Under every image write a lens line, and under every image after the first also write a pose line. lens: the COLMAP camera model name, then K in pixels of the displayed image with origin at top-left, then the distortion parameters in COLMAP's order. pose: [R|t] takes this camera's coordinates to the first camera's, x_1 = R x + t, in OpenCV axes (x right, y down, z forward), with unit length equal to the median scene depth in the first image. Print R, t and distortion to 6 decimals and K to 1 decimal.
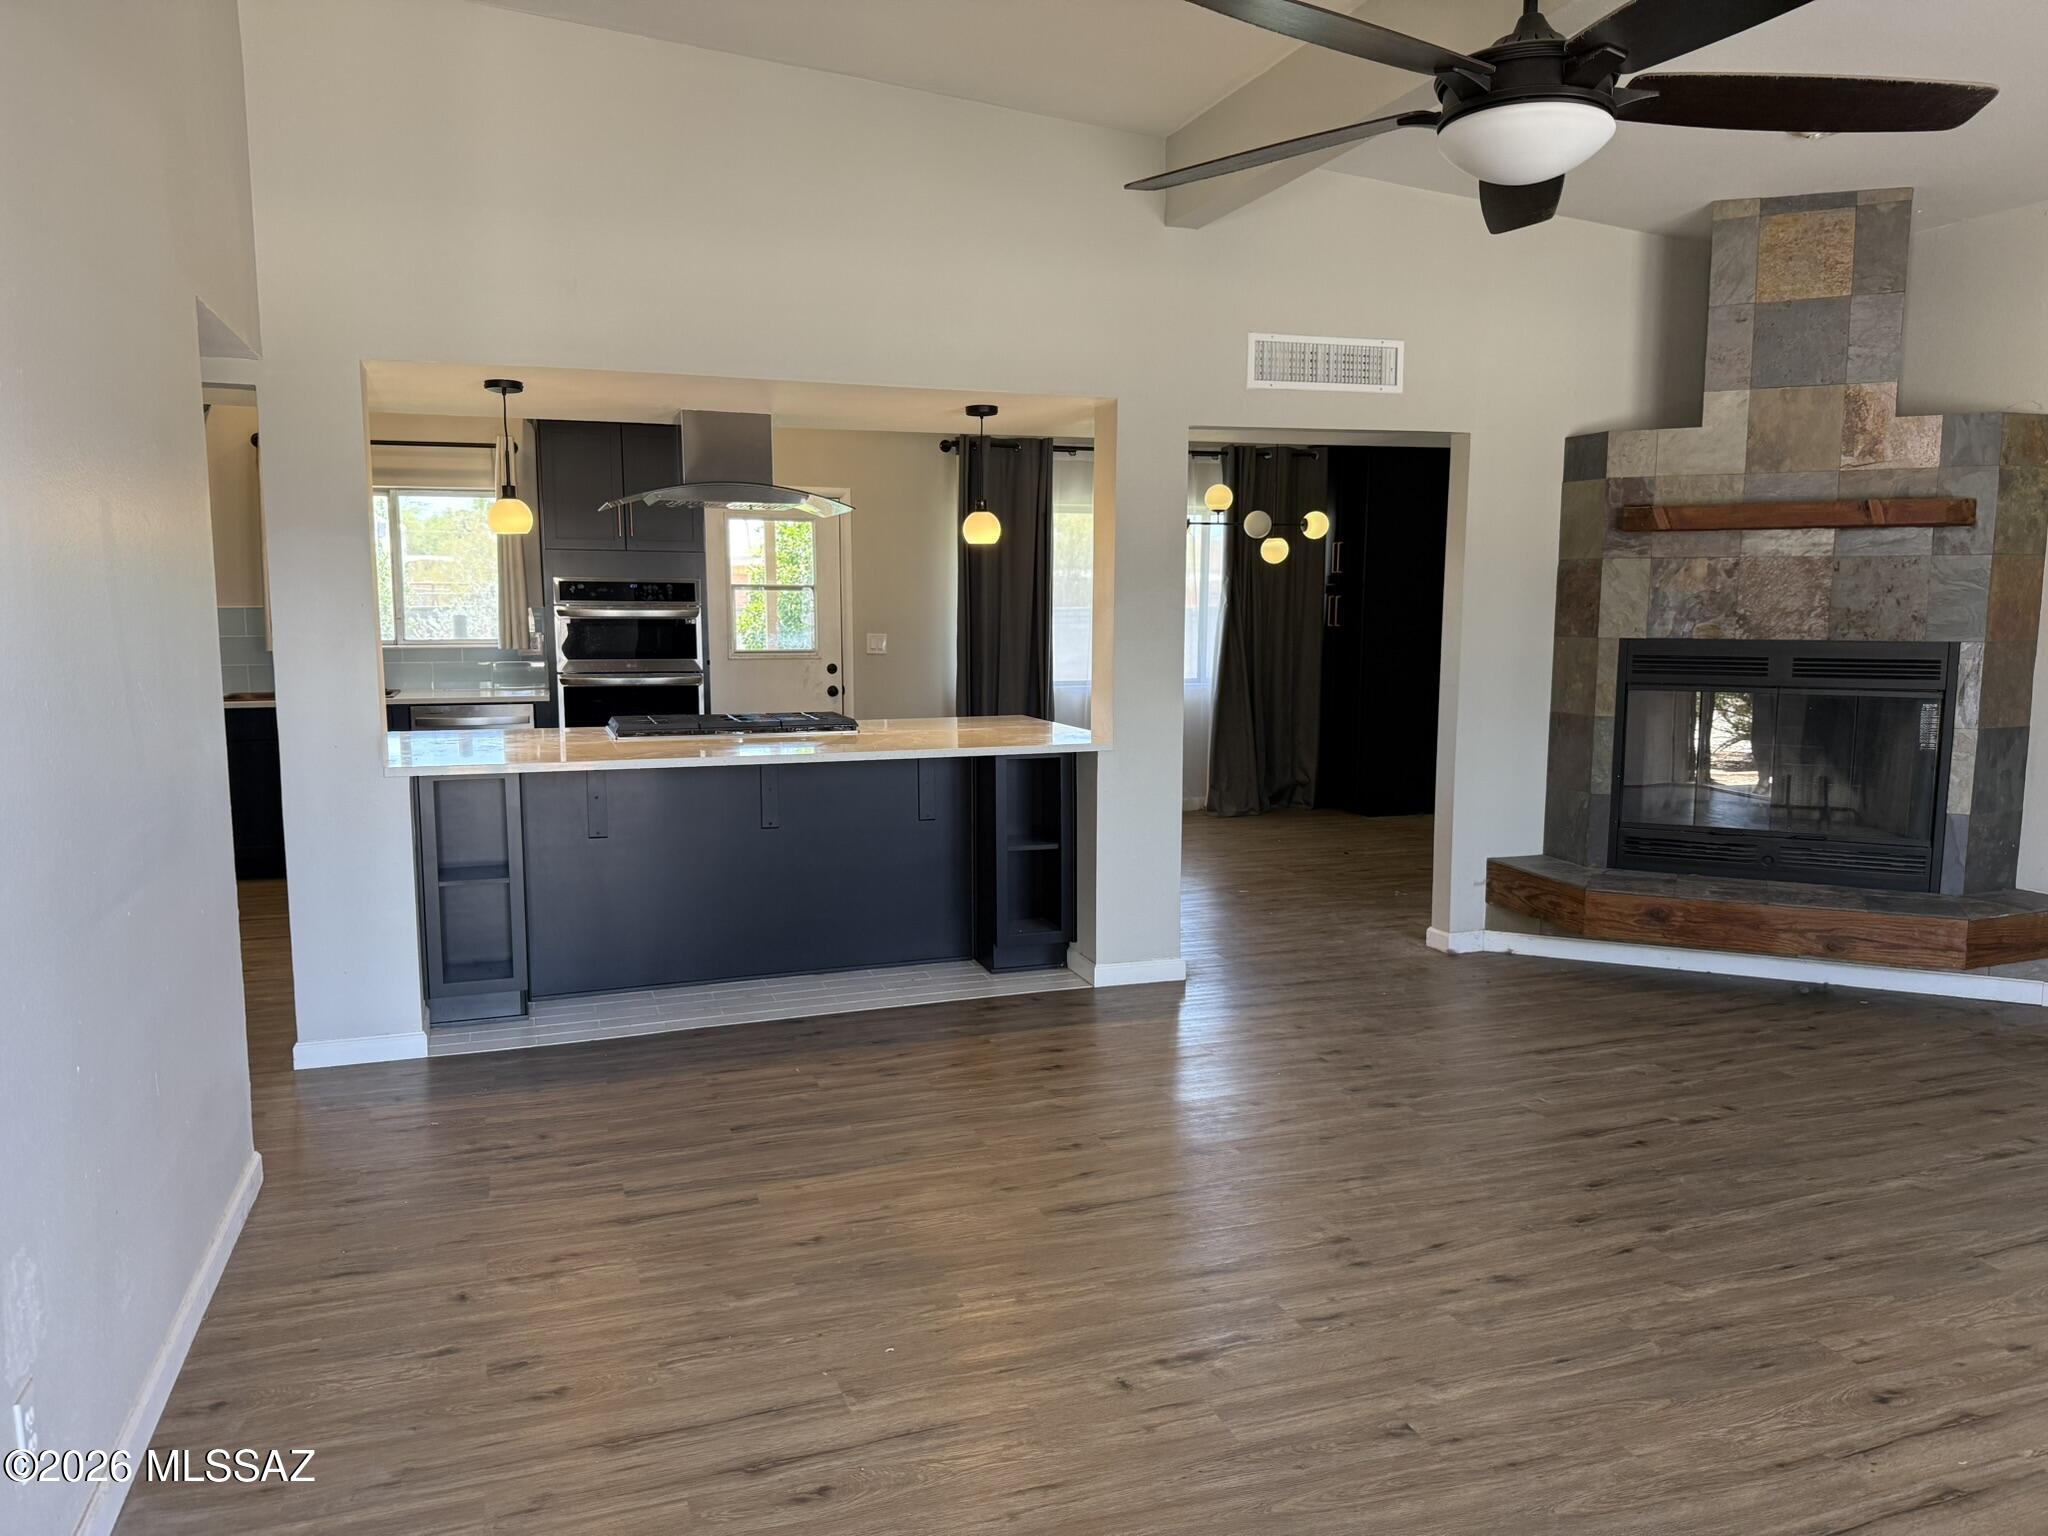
lens RADIAL K [[1446.7, 0, 1014.5], [0, 1446.7, 762.9], [0, 0, 1]] dist [0.055764, -0.070675]
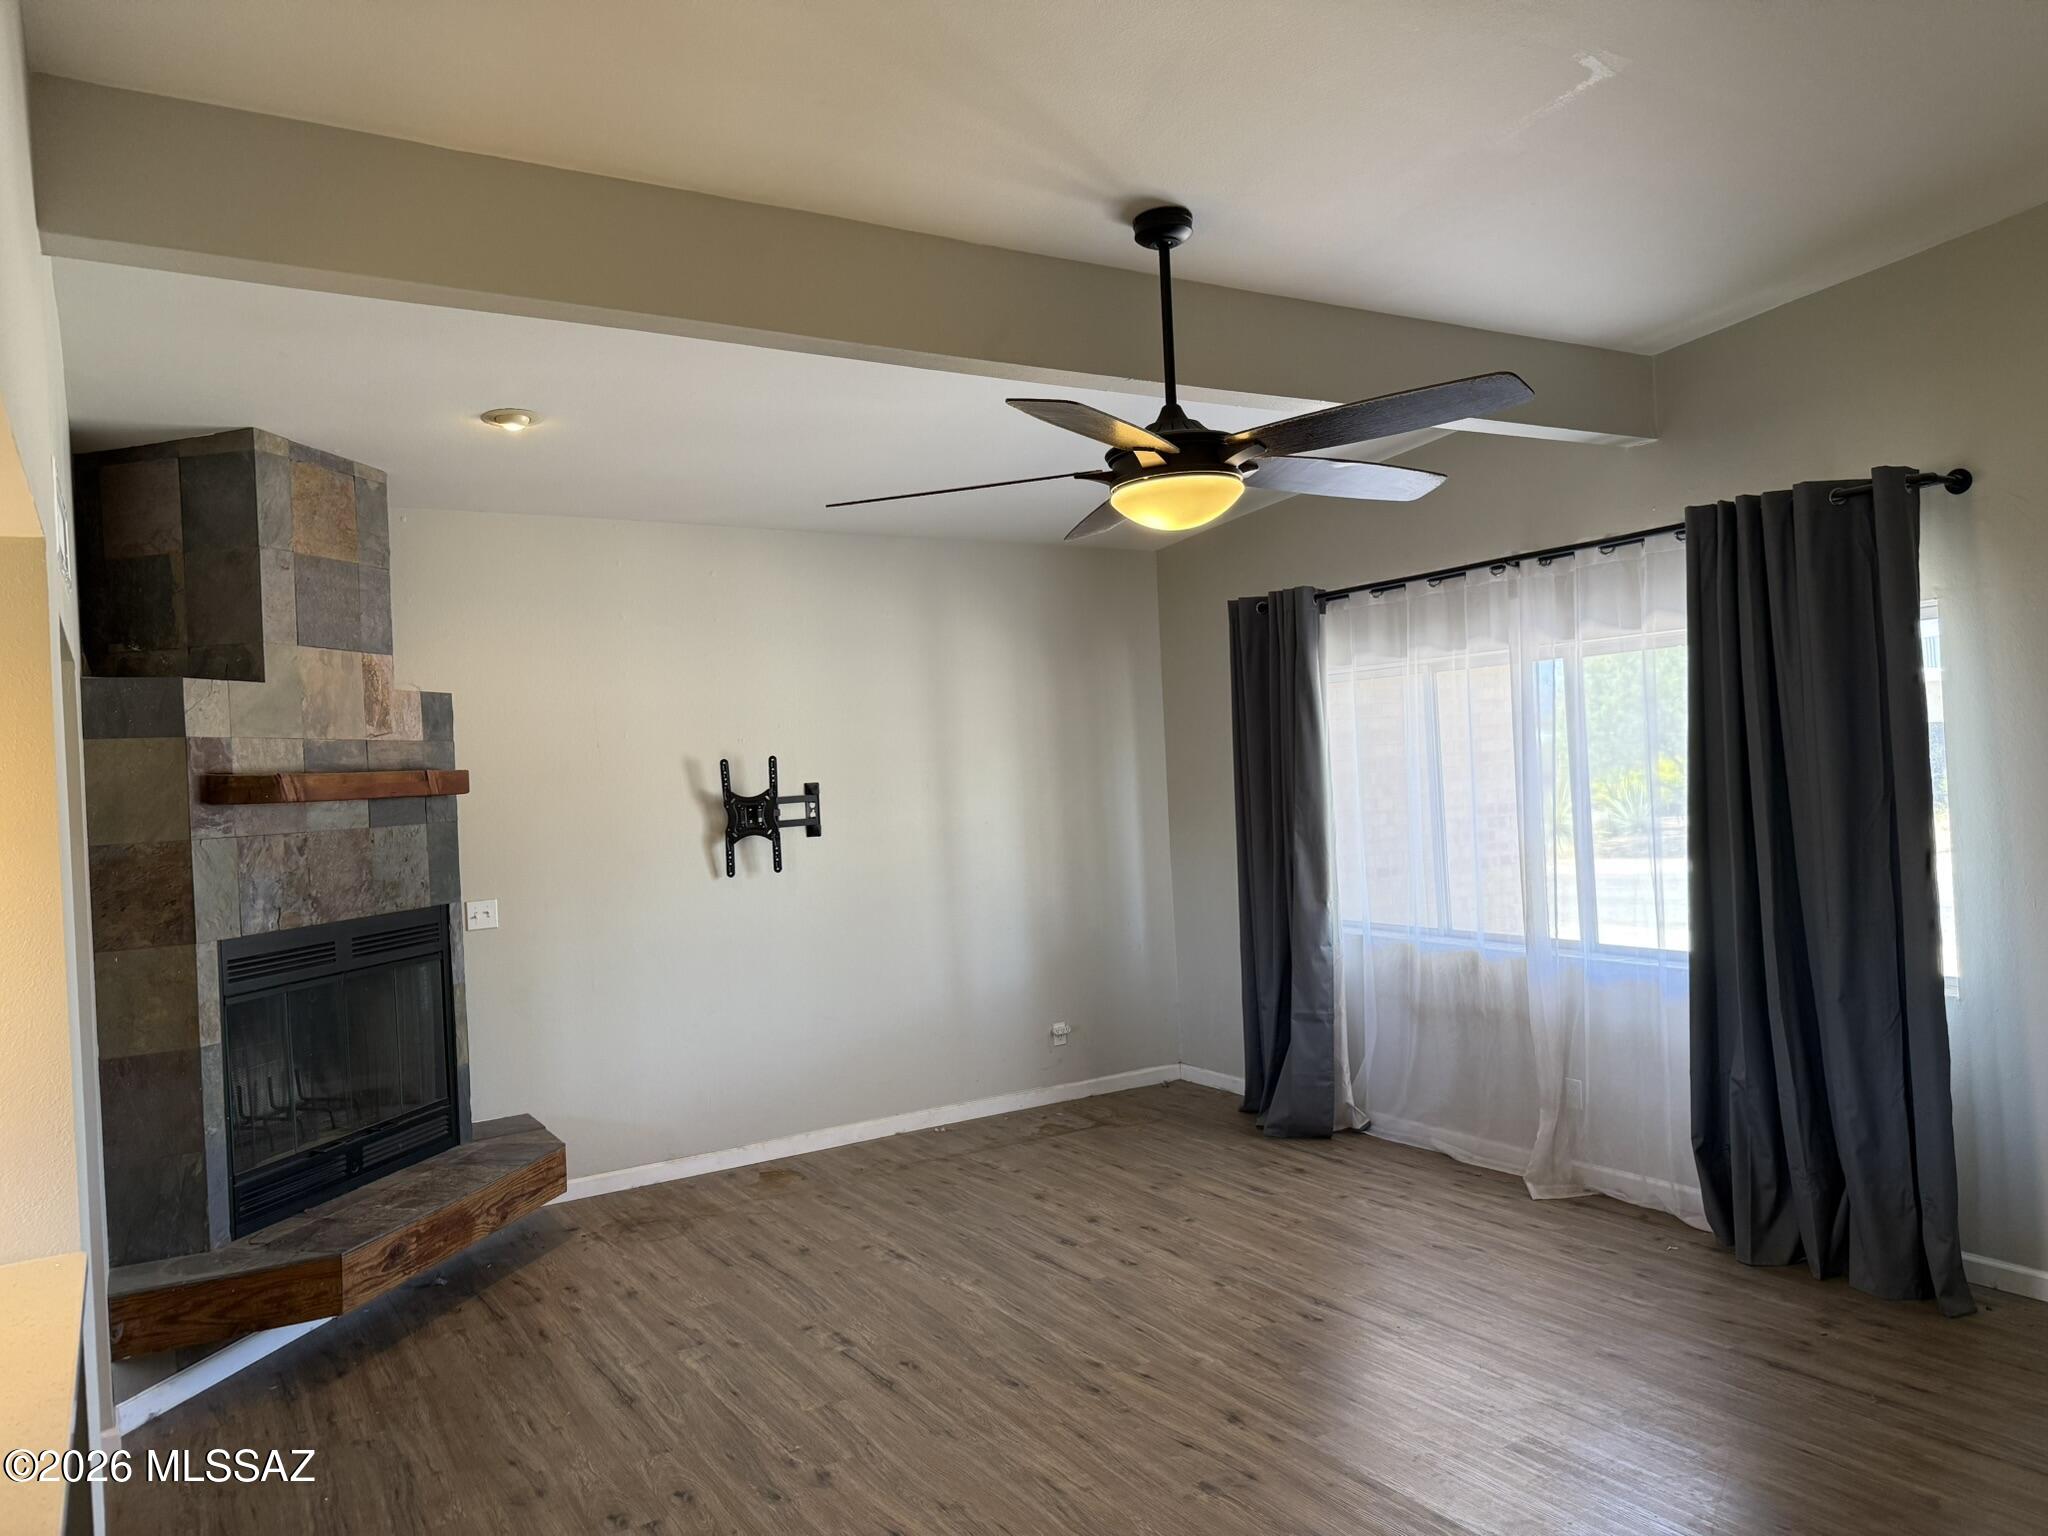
lens RADIAL K [[1454.9, 0, 1024.0], [0, 1454.9, 768.0], [0, 0, 1]] dist [0.005632, -0.009022]
pose [[-0.227366, 0.013931, 0.973710, -0.484765], [0.163147, 0.986310, 0.023985, -0.138241], [-0.960046, 0.164311, -0.226526, 0.829701]]
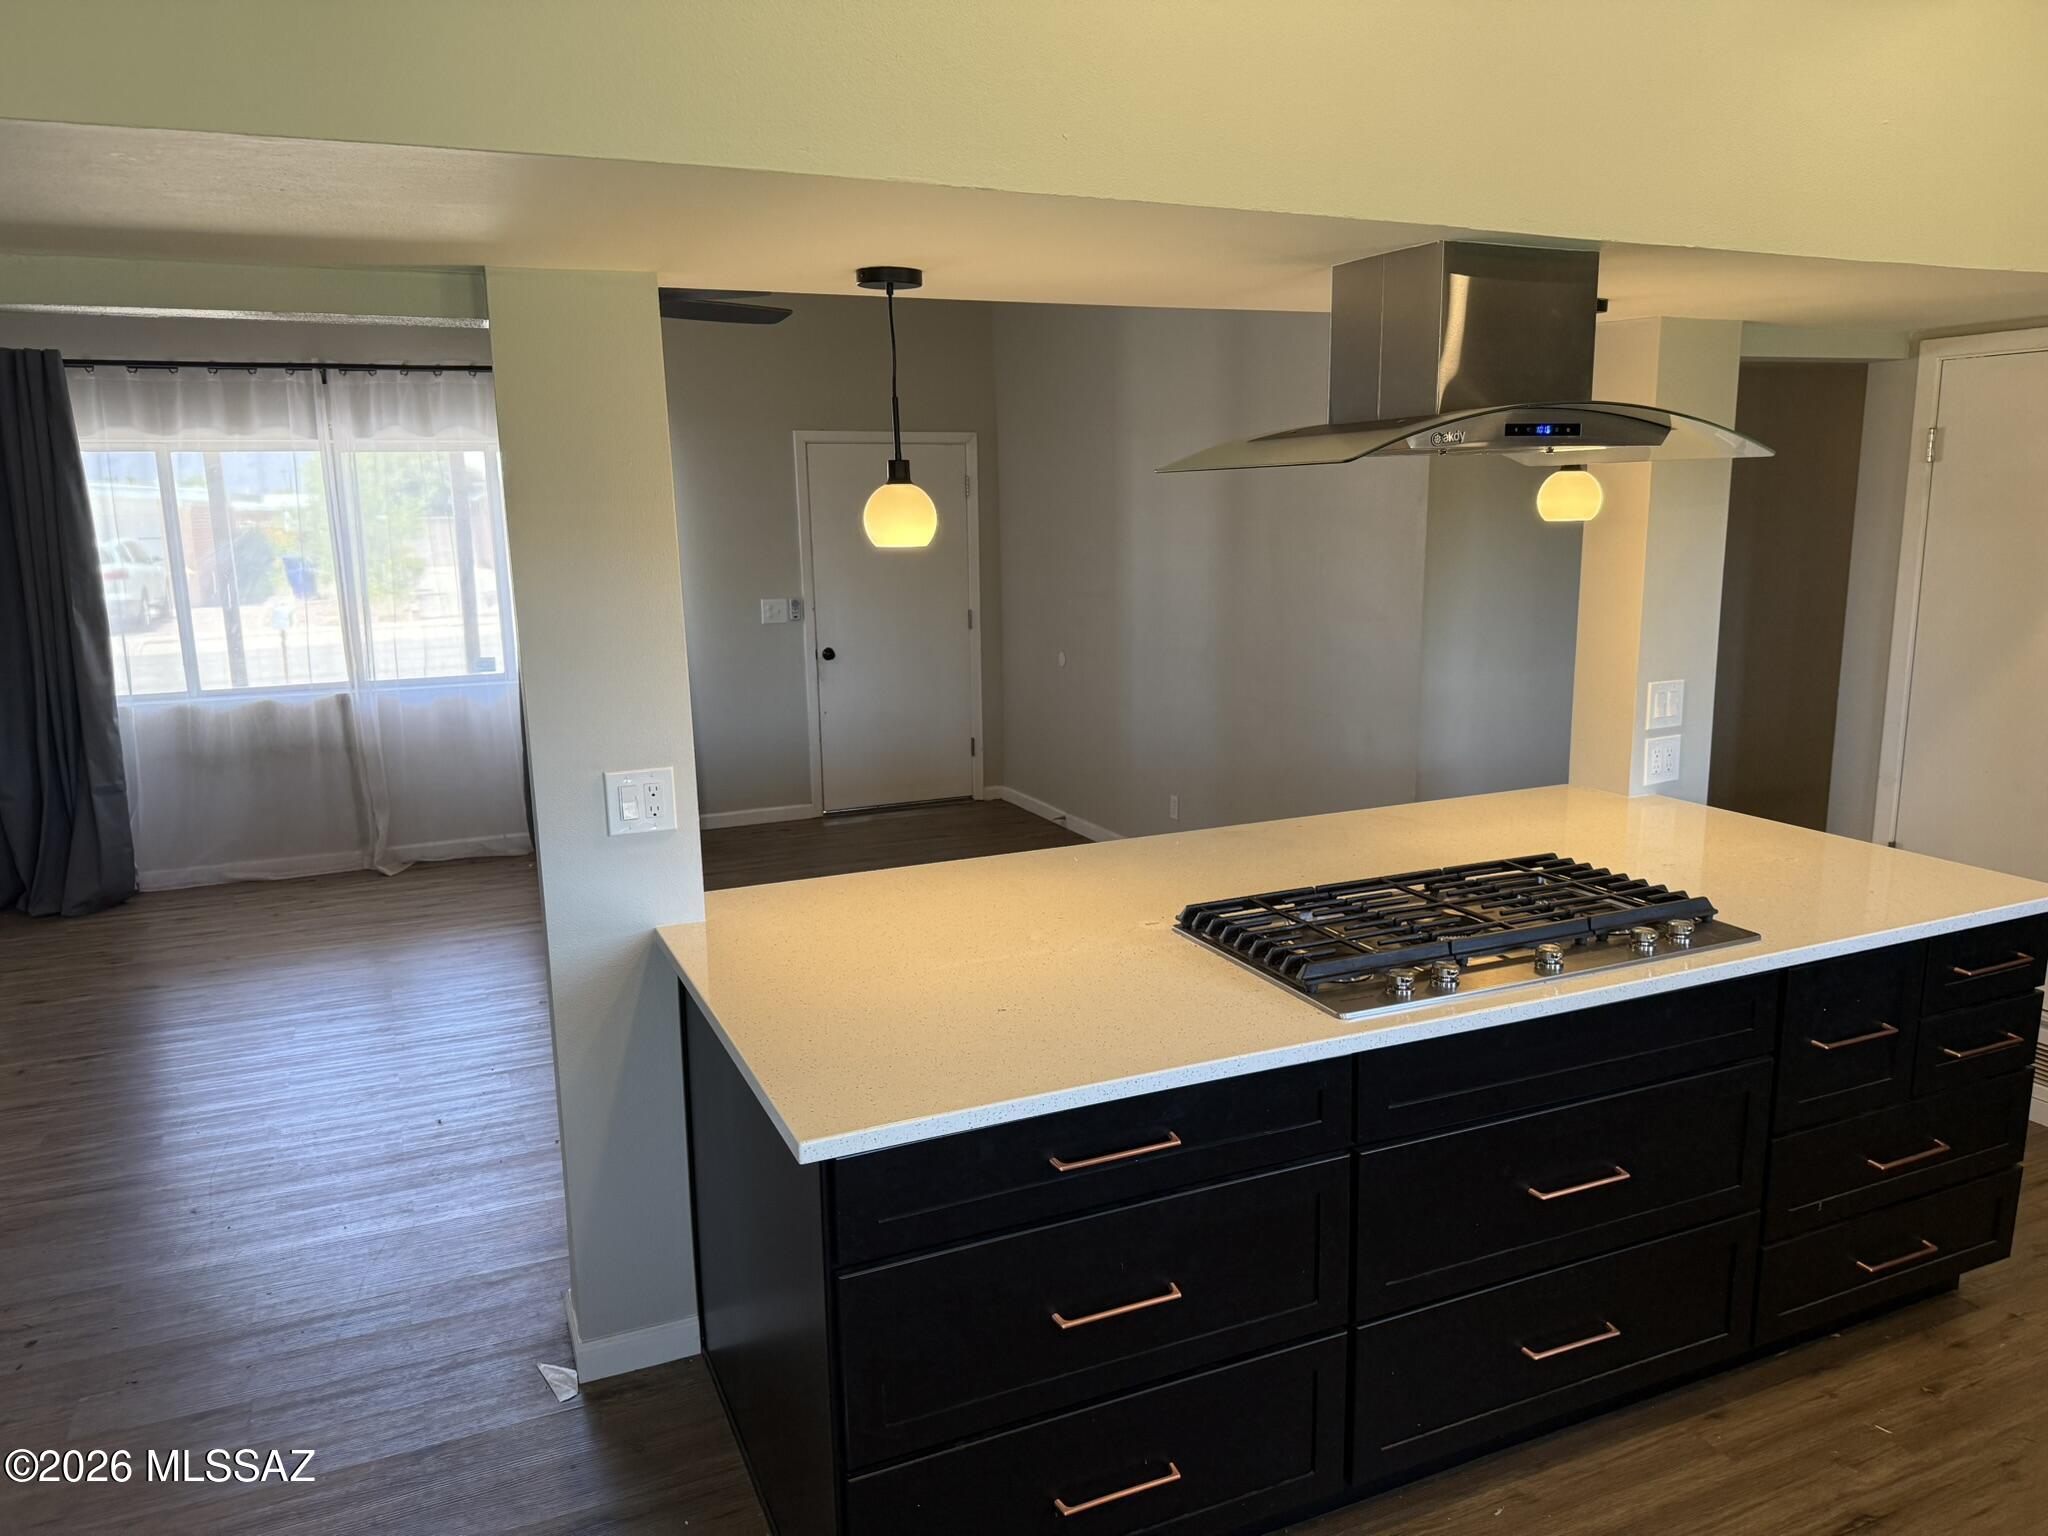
lens RADIAL K [[1452.2, 0, 1027.4], [0, 1452.2, 774.9], [0, 0, 1]] dist [0.001139, 0.002756]
pose [[-0.995454, 0.037493, -0.087556, -0.016688], [0.009281, 0.953072, 0.302602, -0.245962], [0.094793, 0.300414, -0.949087, 1.622467]]
